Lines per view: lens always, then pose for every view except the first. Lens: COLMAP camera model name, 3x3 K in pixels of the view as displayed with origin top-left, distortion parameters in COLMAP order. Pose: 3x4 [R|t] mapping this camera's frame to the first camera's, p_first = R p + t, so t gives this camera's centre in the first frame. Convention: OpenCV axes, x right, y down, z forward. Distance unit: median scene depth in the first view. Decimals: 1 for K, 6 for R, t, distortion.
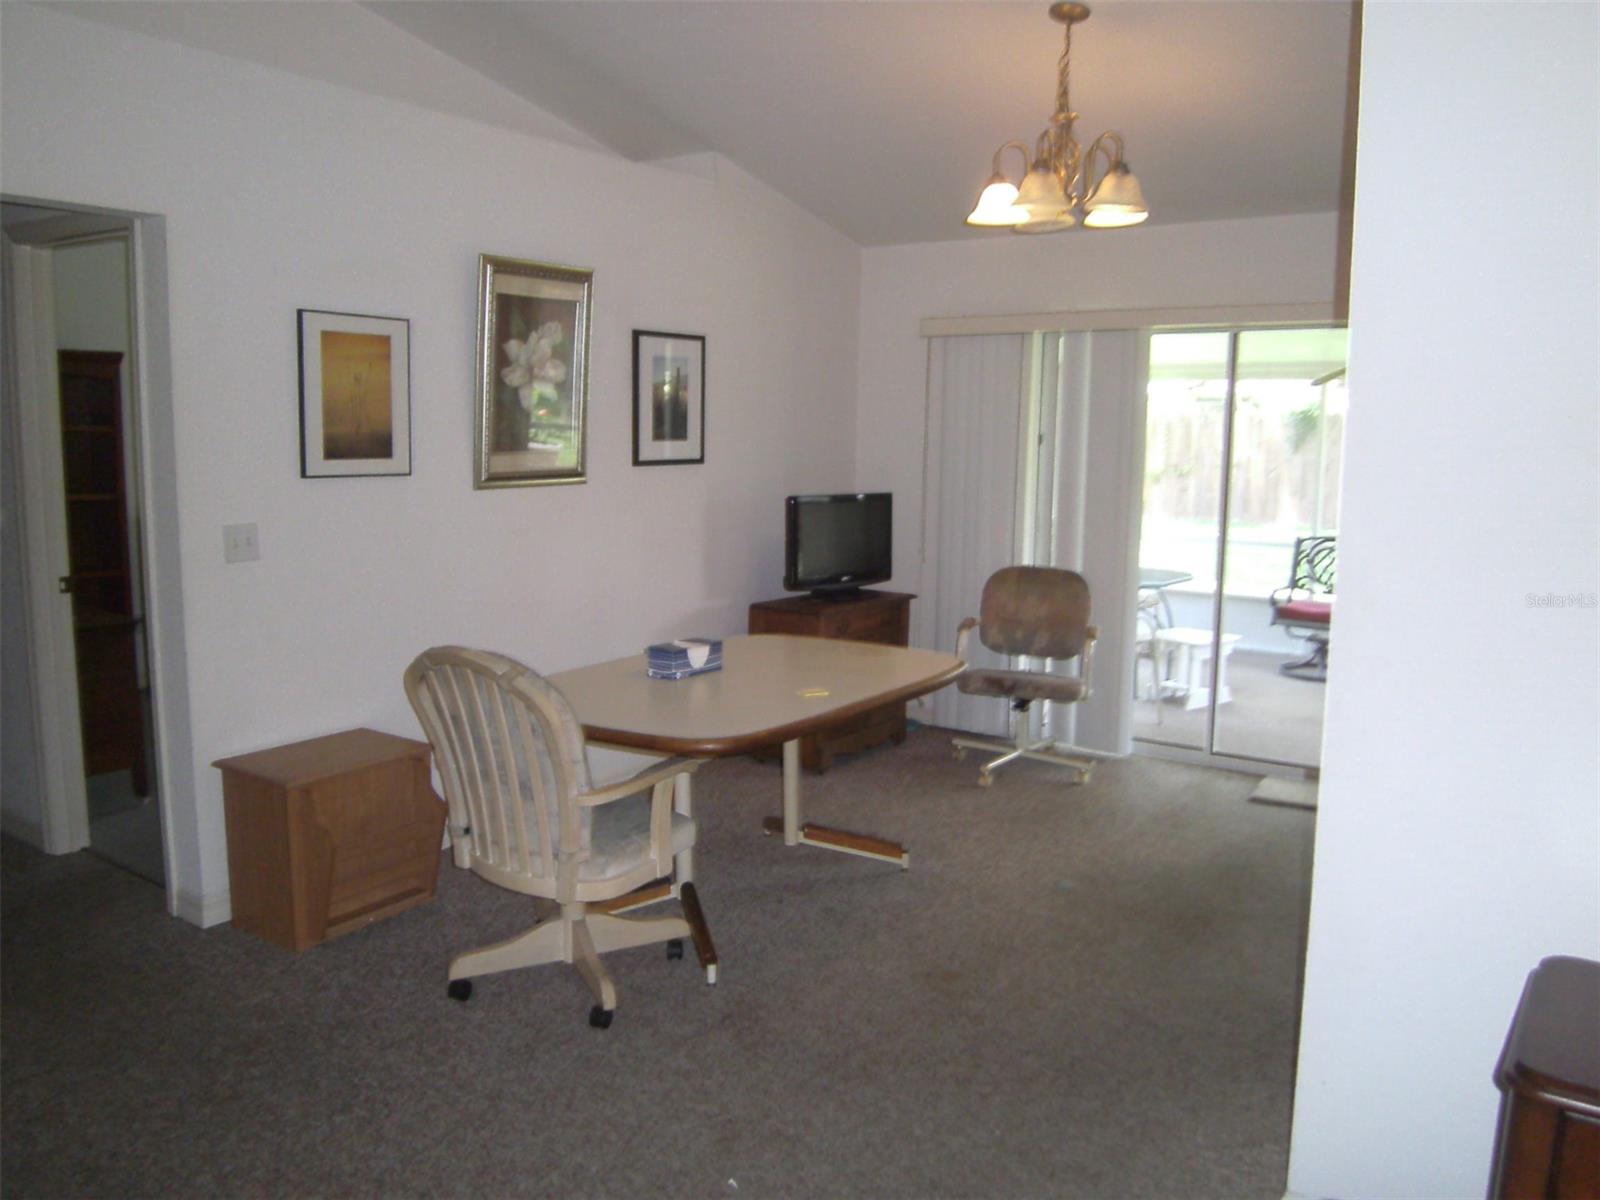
lens RADIAL K [[1229.6, 0, 800.0], [0, 1229.6, 600.0], [0, 0, 1]] dist [-0.054480, 0.000921]
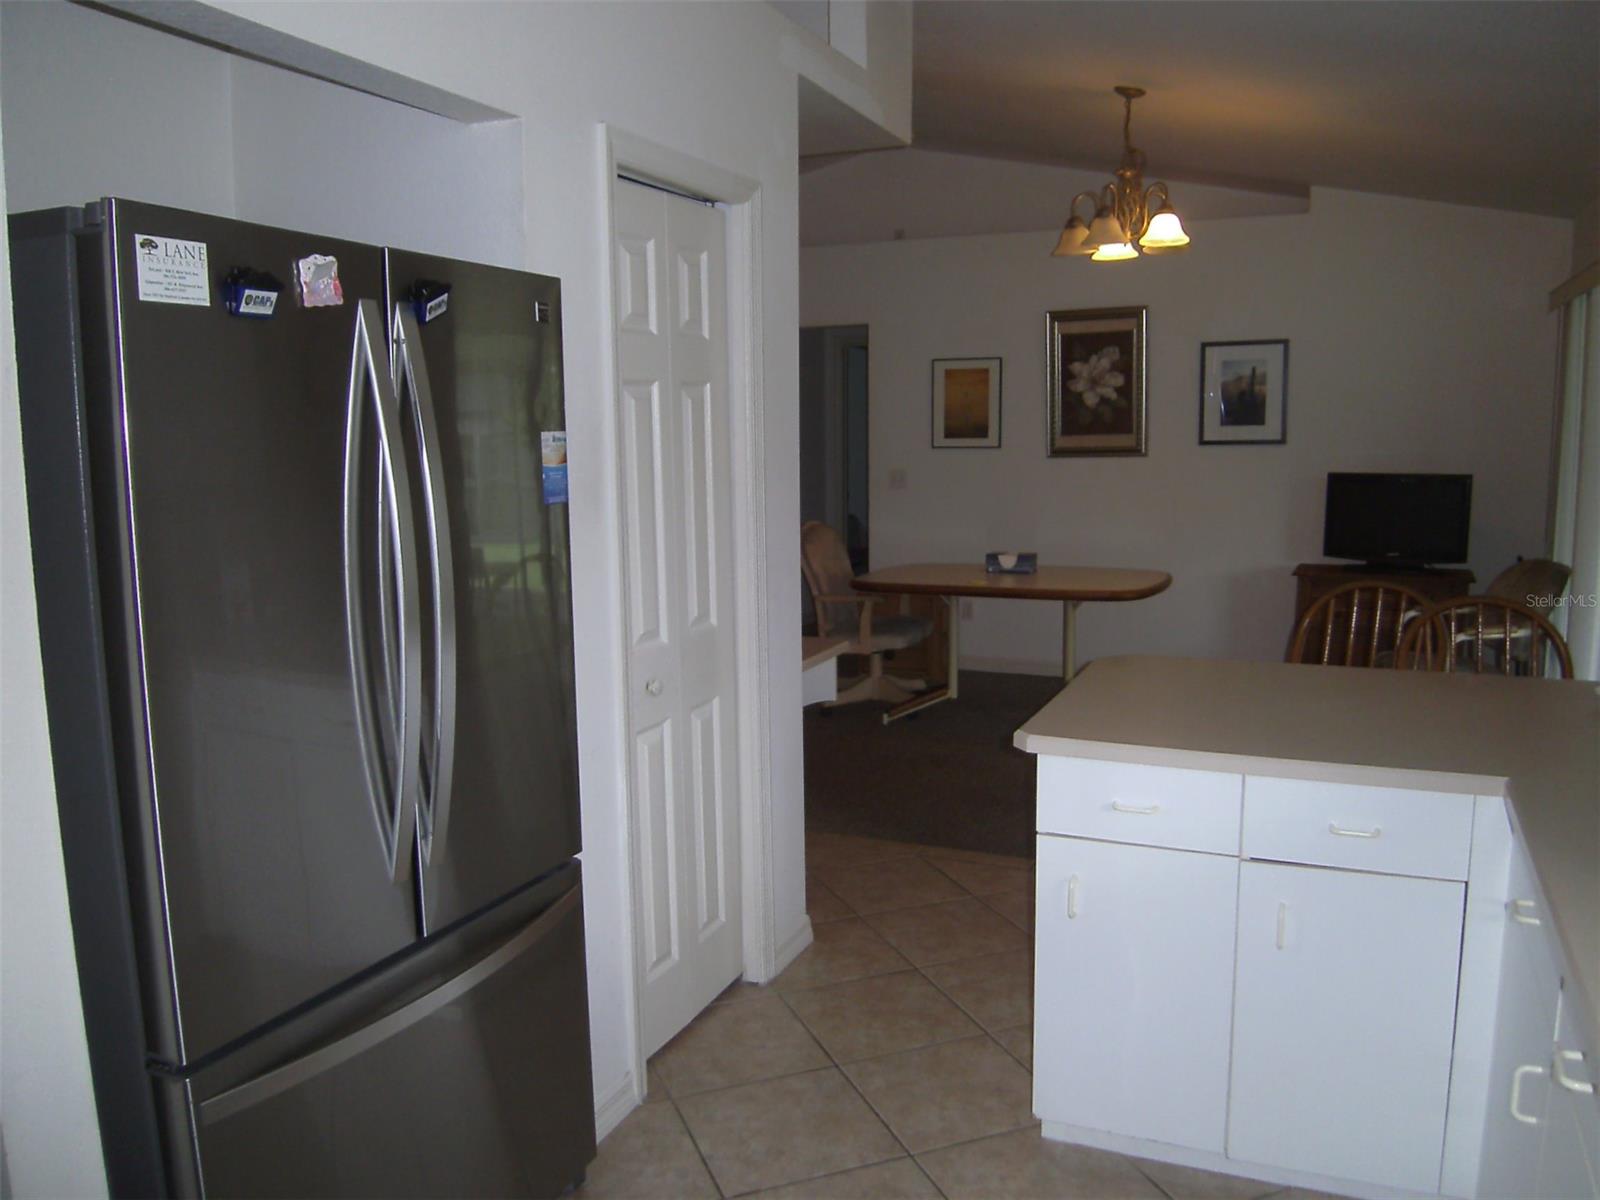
lens RADIAL K [[1229.6, 0, 800.0], [0, 1229.6, 600.0], [0, 0, 1]] dist [-0.054480, 0.000921]
pose [[0.193053, 0.124866, -0.973211, 1.251465], [-0.114186, 0.987989, 0.104112, -0.034552], [0.974522, 0.091028, 0.204992, 0.359381]]
